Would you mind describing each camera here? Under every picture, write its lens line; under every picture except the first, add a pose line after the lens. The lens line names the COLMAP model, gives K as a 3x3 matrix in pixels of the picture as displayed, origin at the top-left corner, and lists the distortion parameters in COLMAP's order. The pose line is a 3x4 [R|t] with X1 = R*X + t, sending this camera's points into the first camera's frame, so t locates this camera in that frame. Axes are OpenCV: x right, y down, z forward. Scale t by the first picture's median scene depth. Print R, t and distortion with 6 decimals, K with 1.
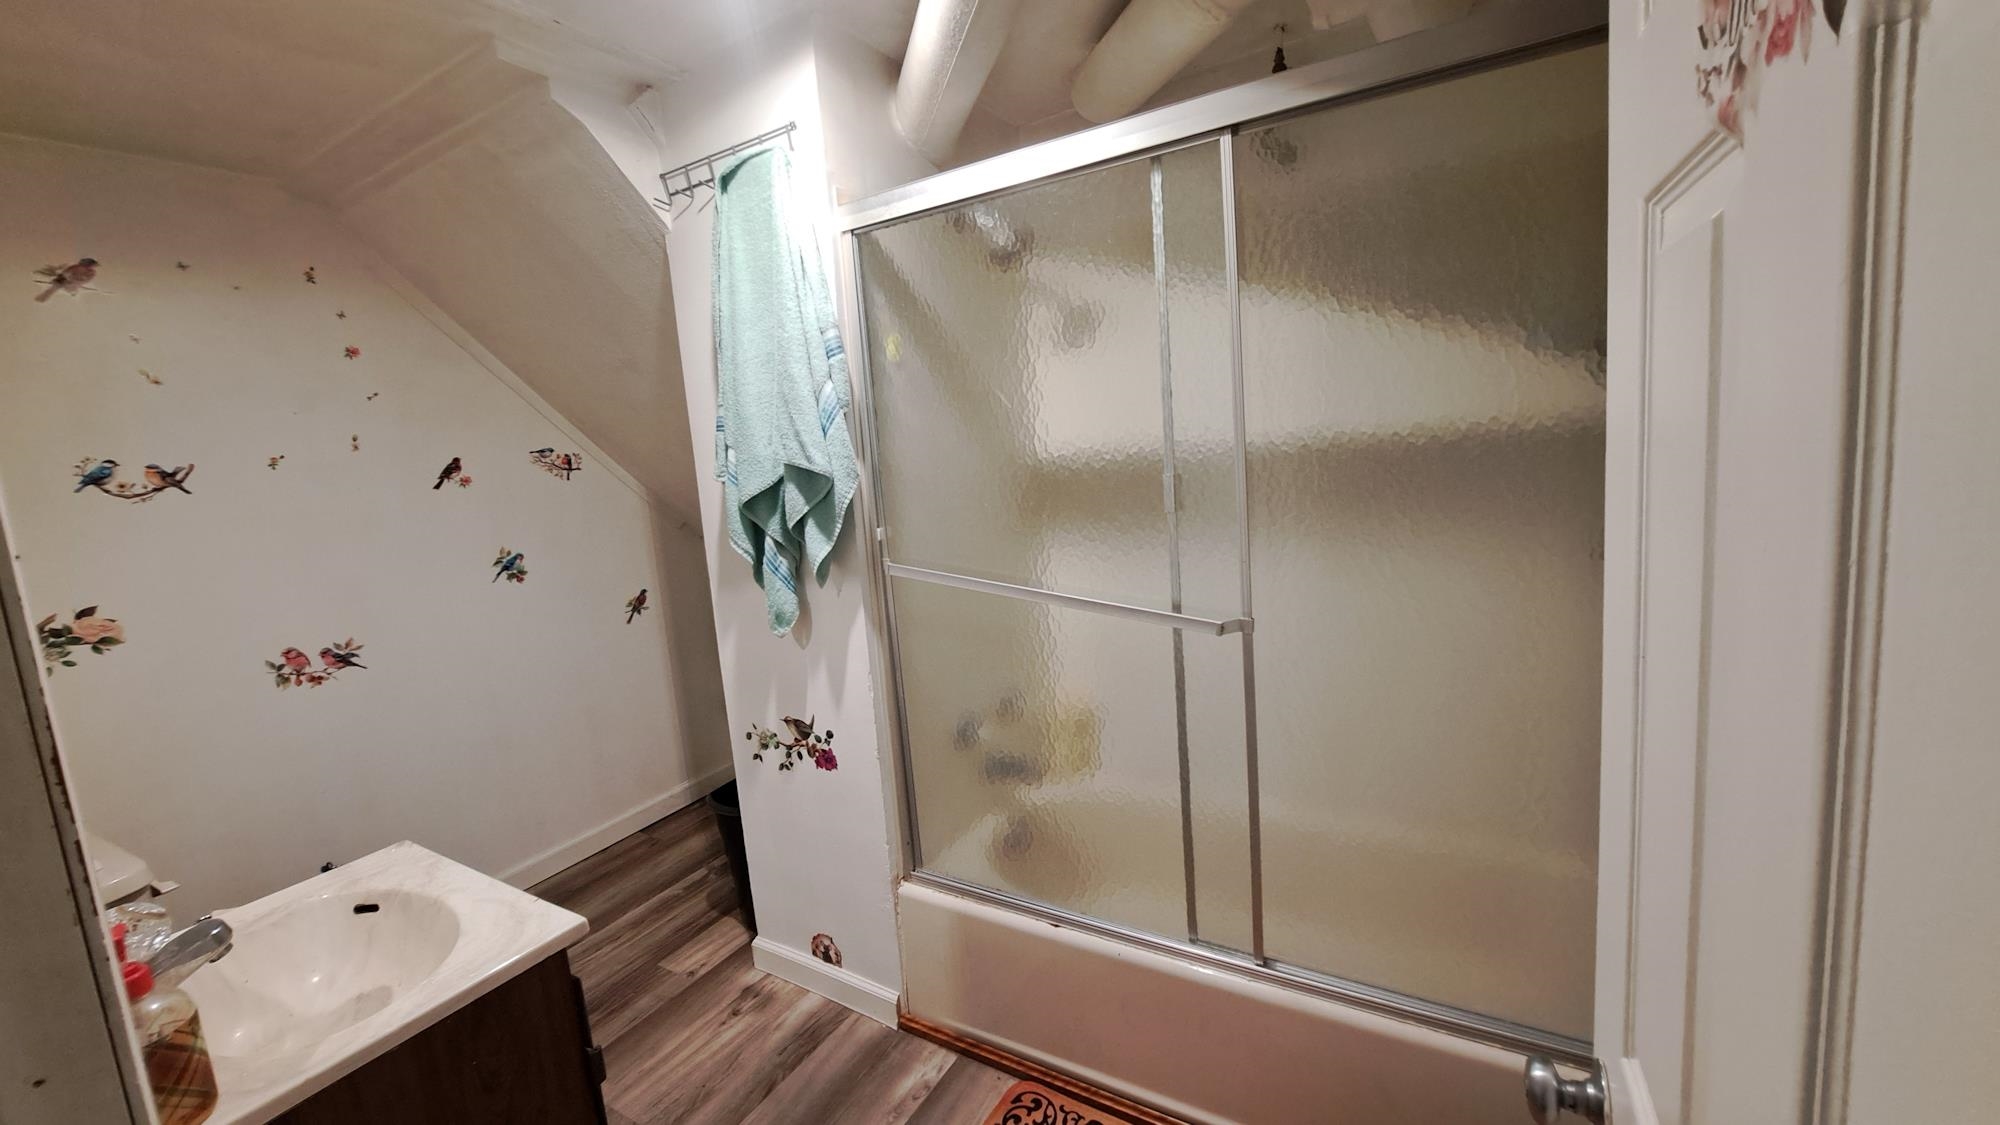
lens RADIAL K [[800.9, 0, 1006.2], [0, 800.9, 552.7], [0, 0, 1]] dist [-0.014714, -0.000058]
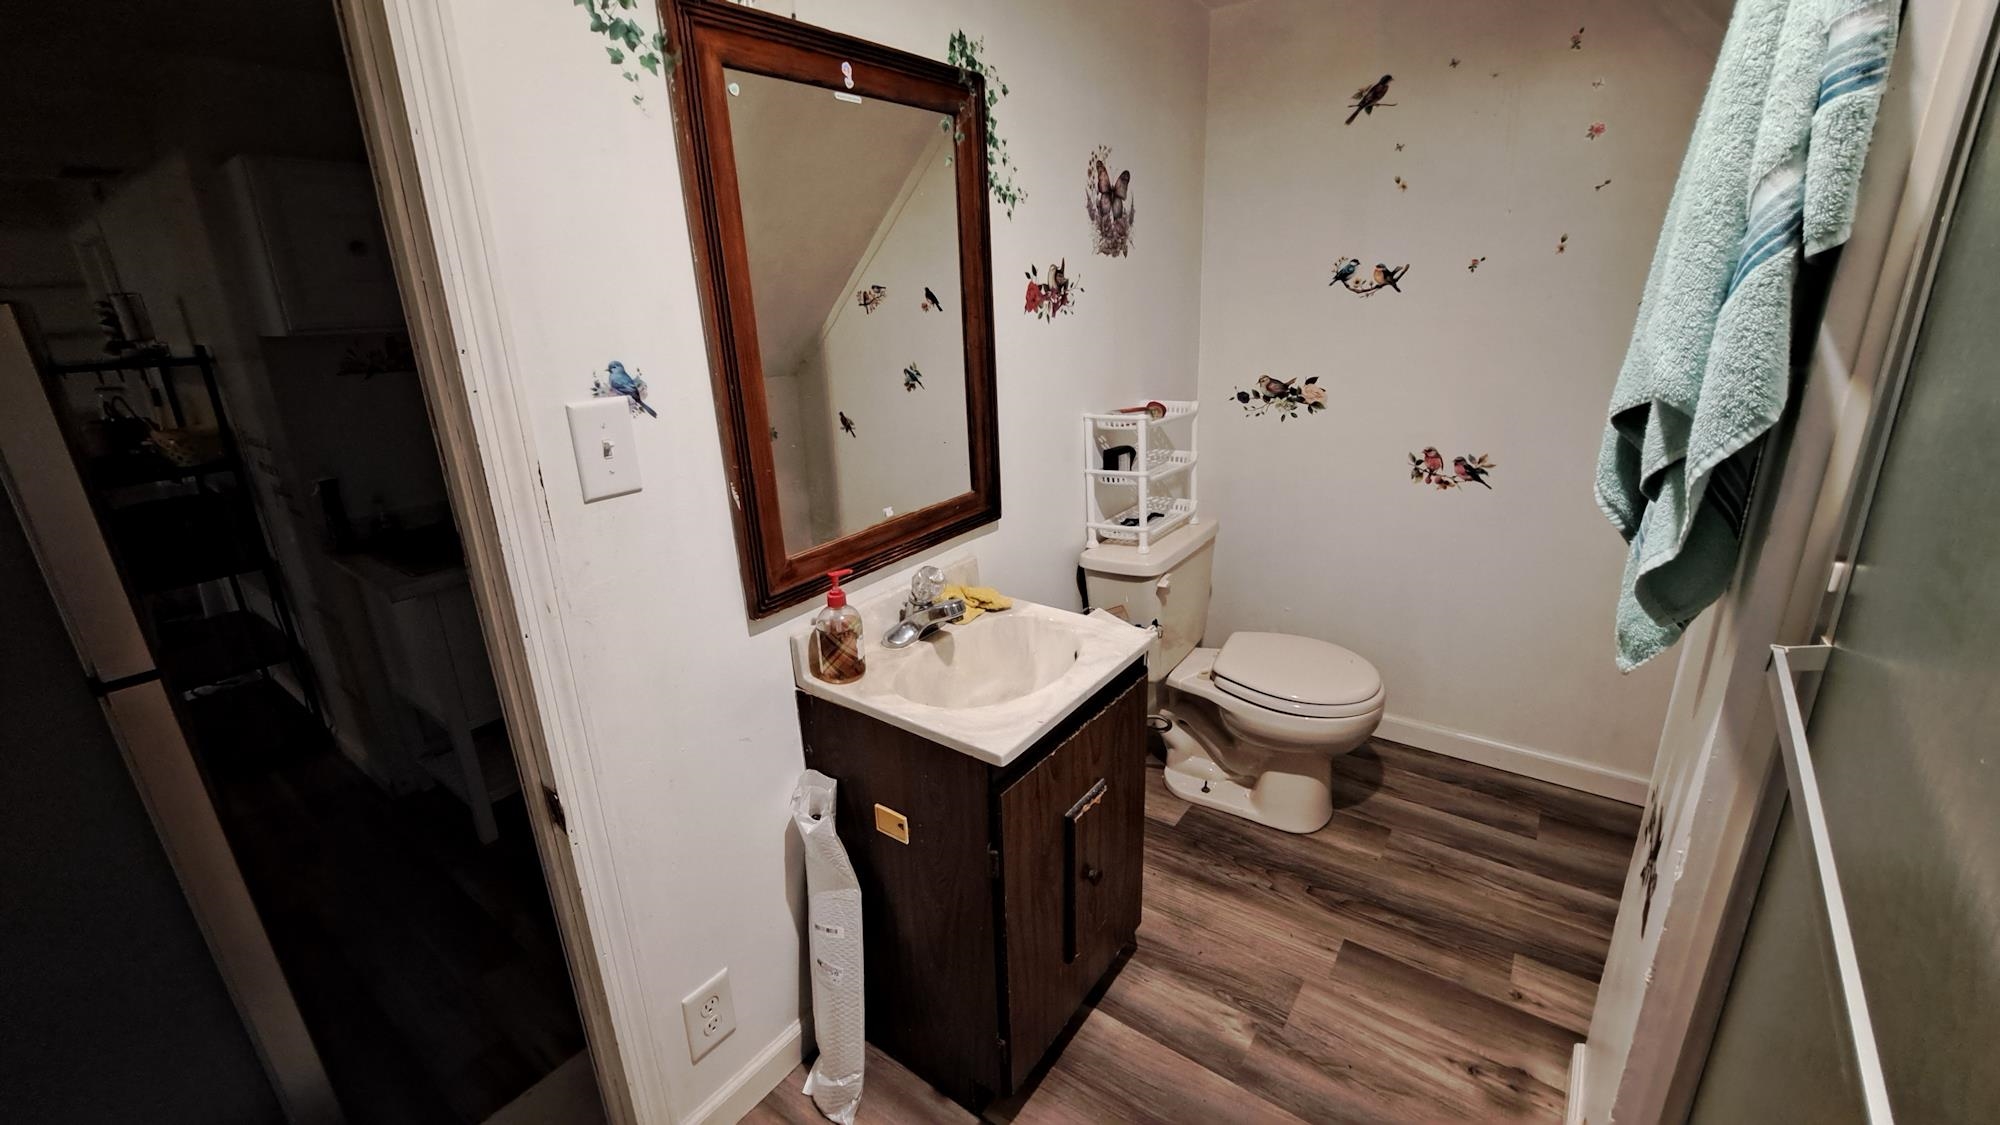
lens RADIAL K [[800.9, 0, 1008.0], [0, 800.9, 551.9], [0, 0, 1]] dist [-0.014714, -0.000058]
pose [[-0.094734, 0.387517, -0.916982, 0.204425], [-0.097645, 0.913066, 0.395950, -0.129841], [0.990702, 0.127049, -0.048660, 0.537839]]
